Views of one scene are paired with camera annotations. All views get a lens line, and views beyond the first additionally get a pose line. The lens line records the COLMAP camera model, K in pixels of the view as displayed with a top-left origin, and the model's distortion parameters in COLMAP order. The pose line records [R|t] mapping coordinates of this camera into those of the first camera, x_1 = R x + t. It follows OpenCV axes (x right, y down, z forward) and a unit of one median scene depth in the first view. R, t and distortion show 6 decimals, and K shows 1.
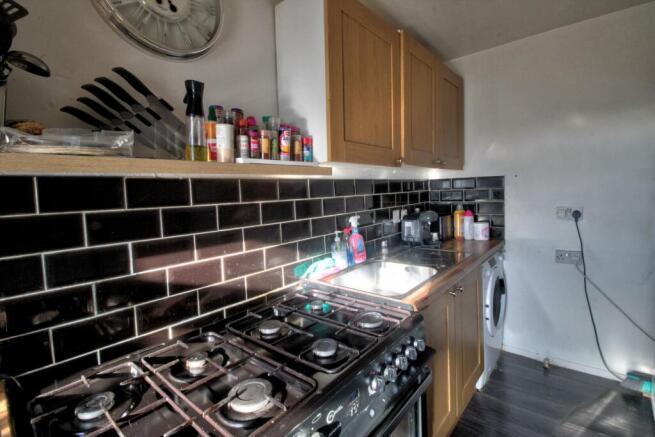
lens RADIAL K [[302.9, 0, 330.9], [0, 302.9, 205.4], [0, 0, 1]] dist [-0.001164, -0.012010]
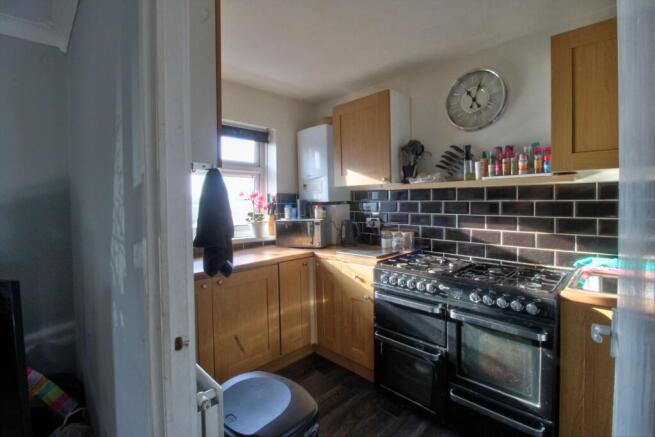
lens RADIAL K [[302.9, 0, 330.9], [0, 302.9, 205.4], [0, 0, 1]] dist [-0.001164, -0.012010]
pose [[-0.090125, 0.048046, -0.994771, 1.591510], [-0.039025, 0.997898, 0.051733, -0.032903], [0.995166, 0.043484, -0.088060, 0.175907]]
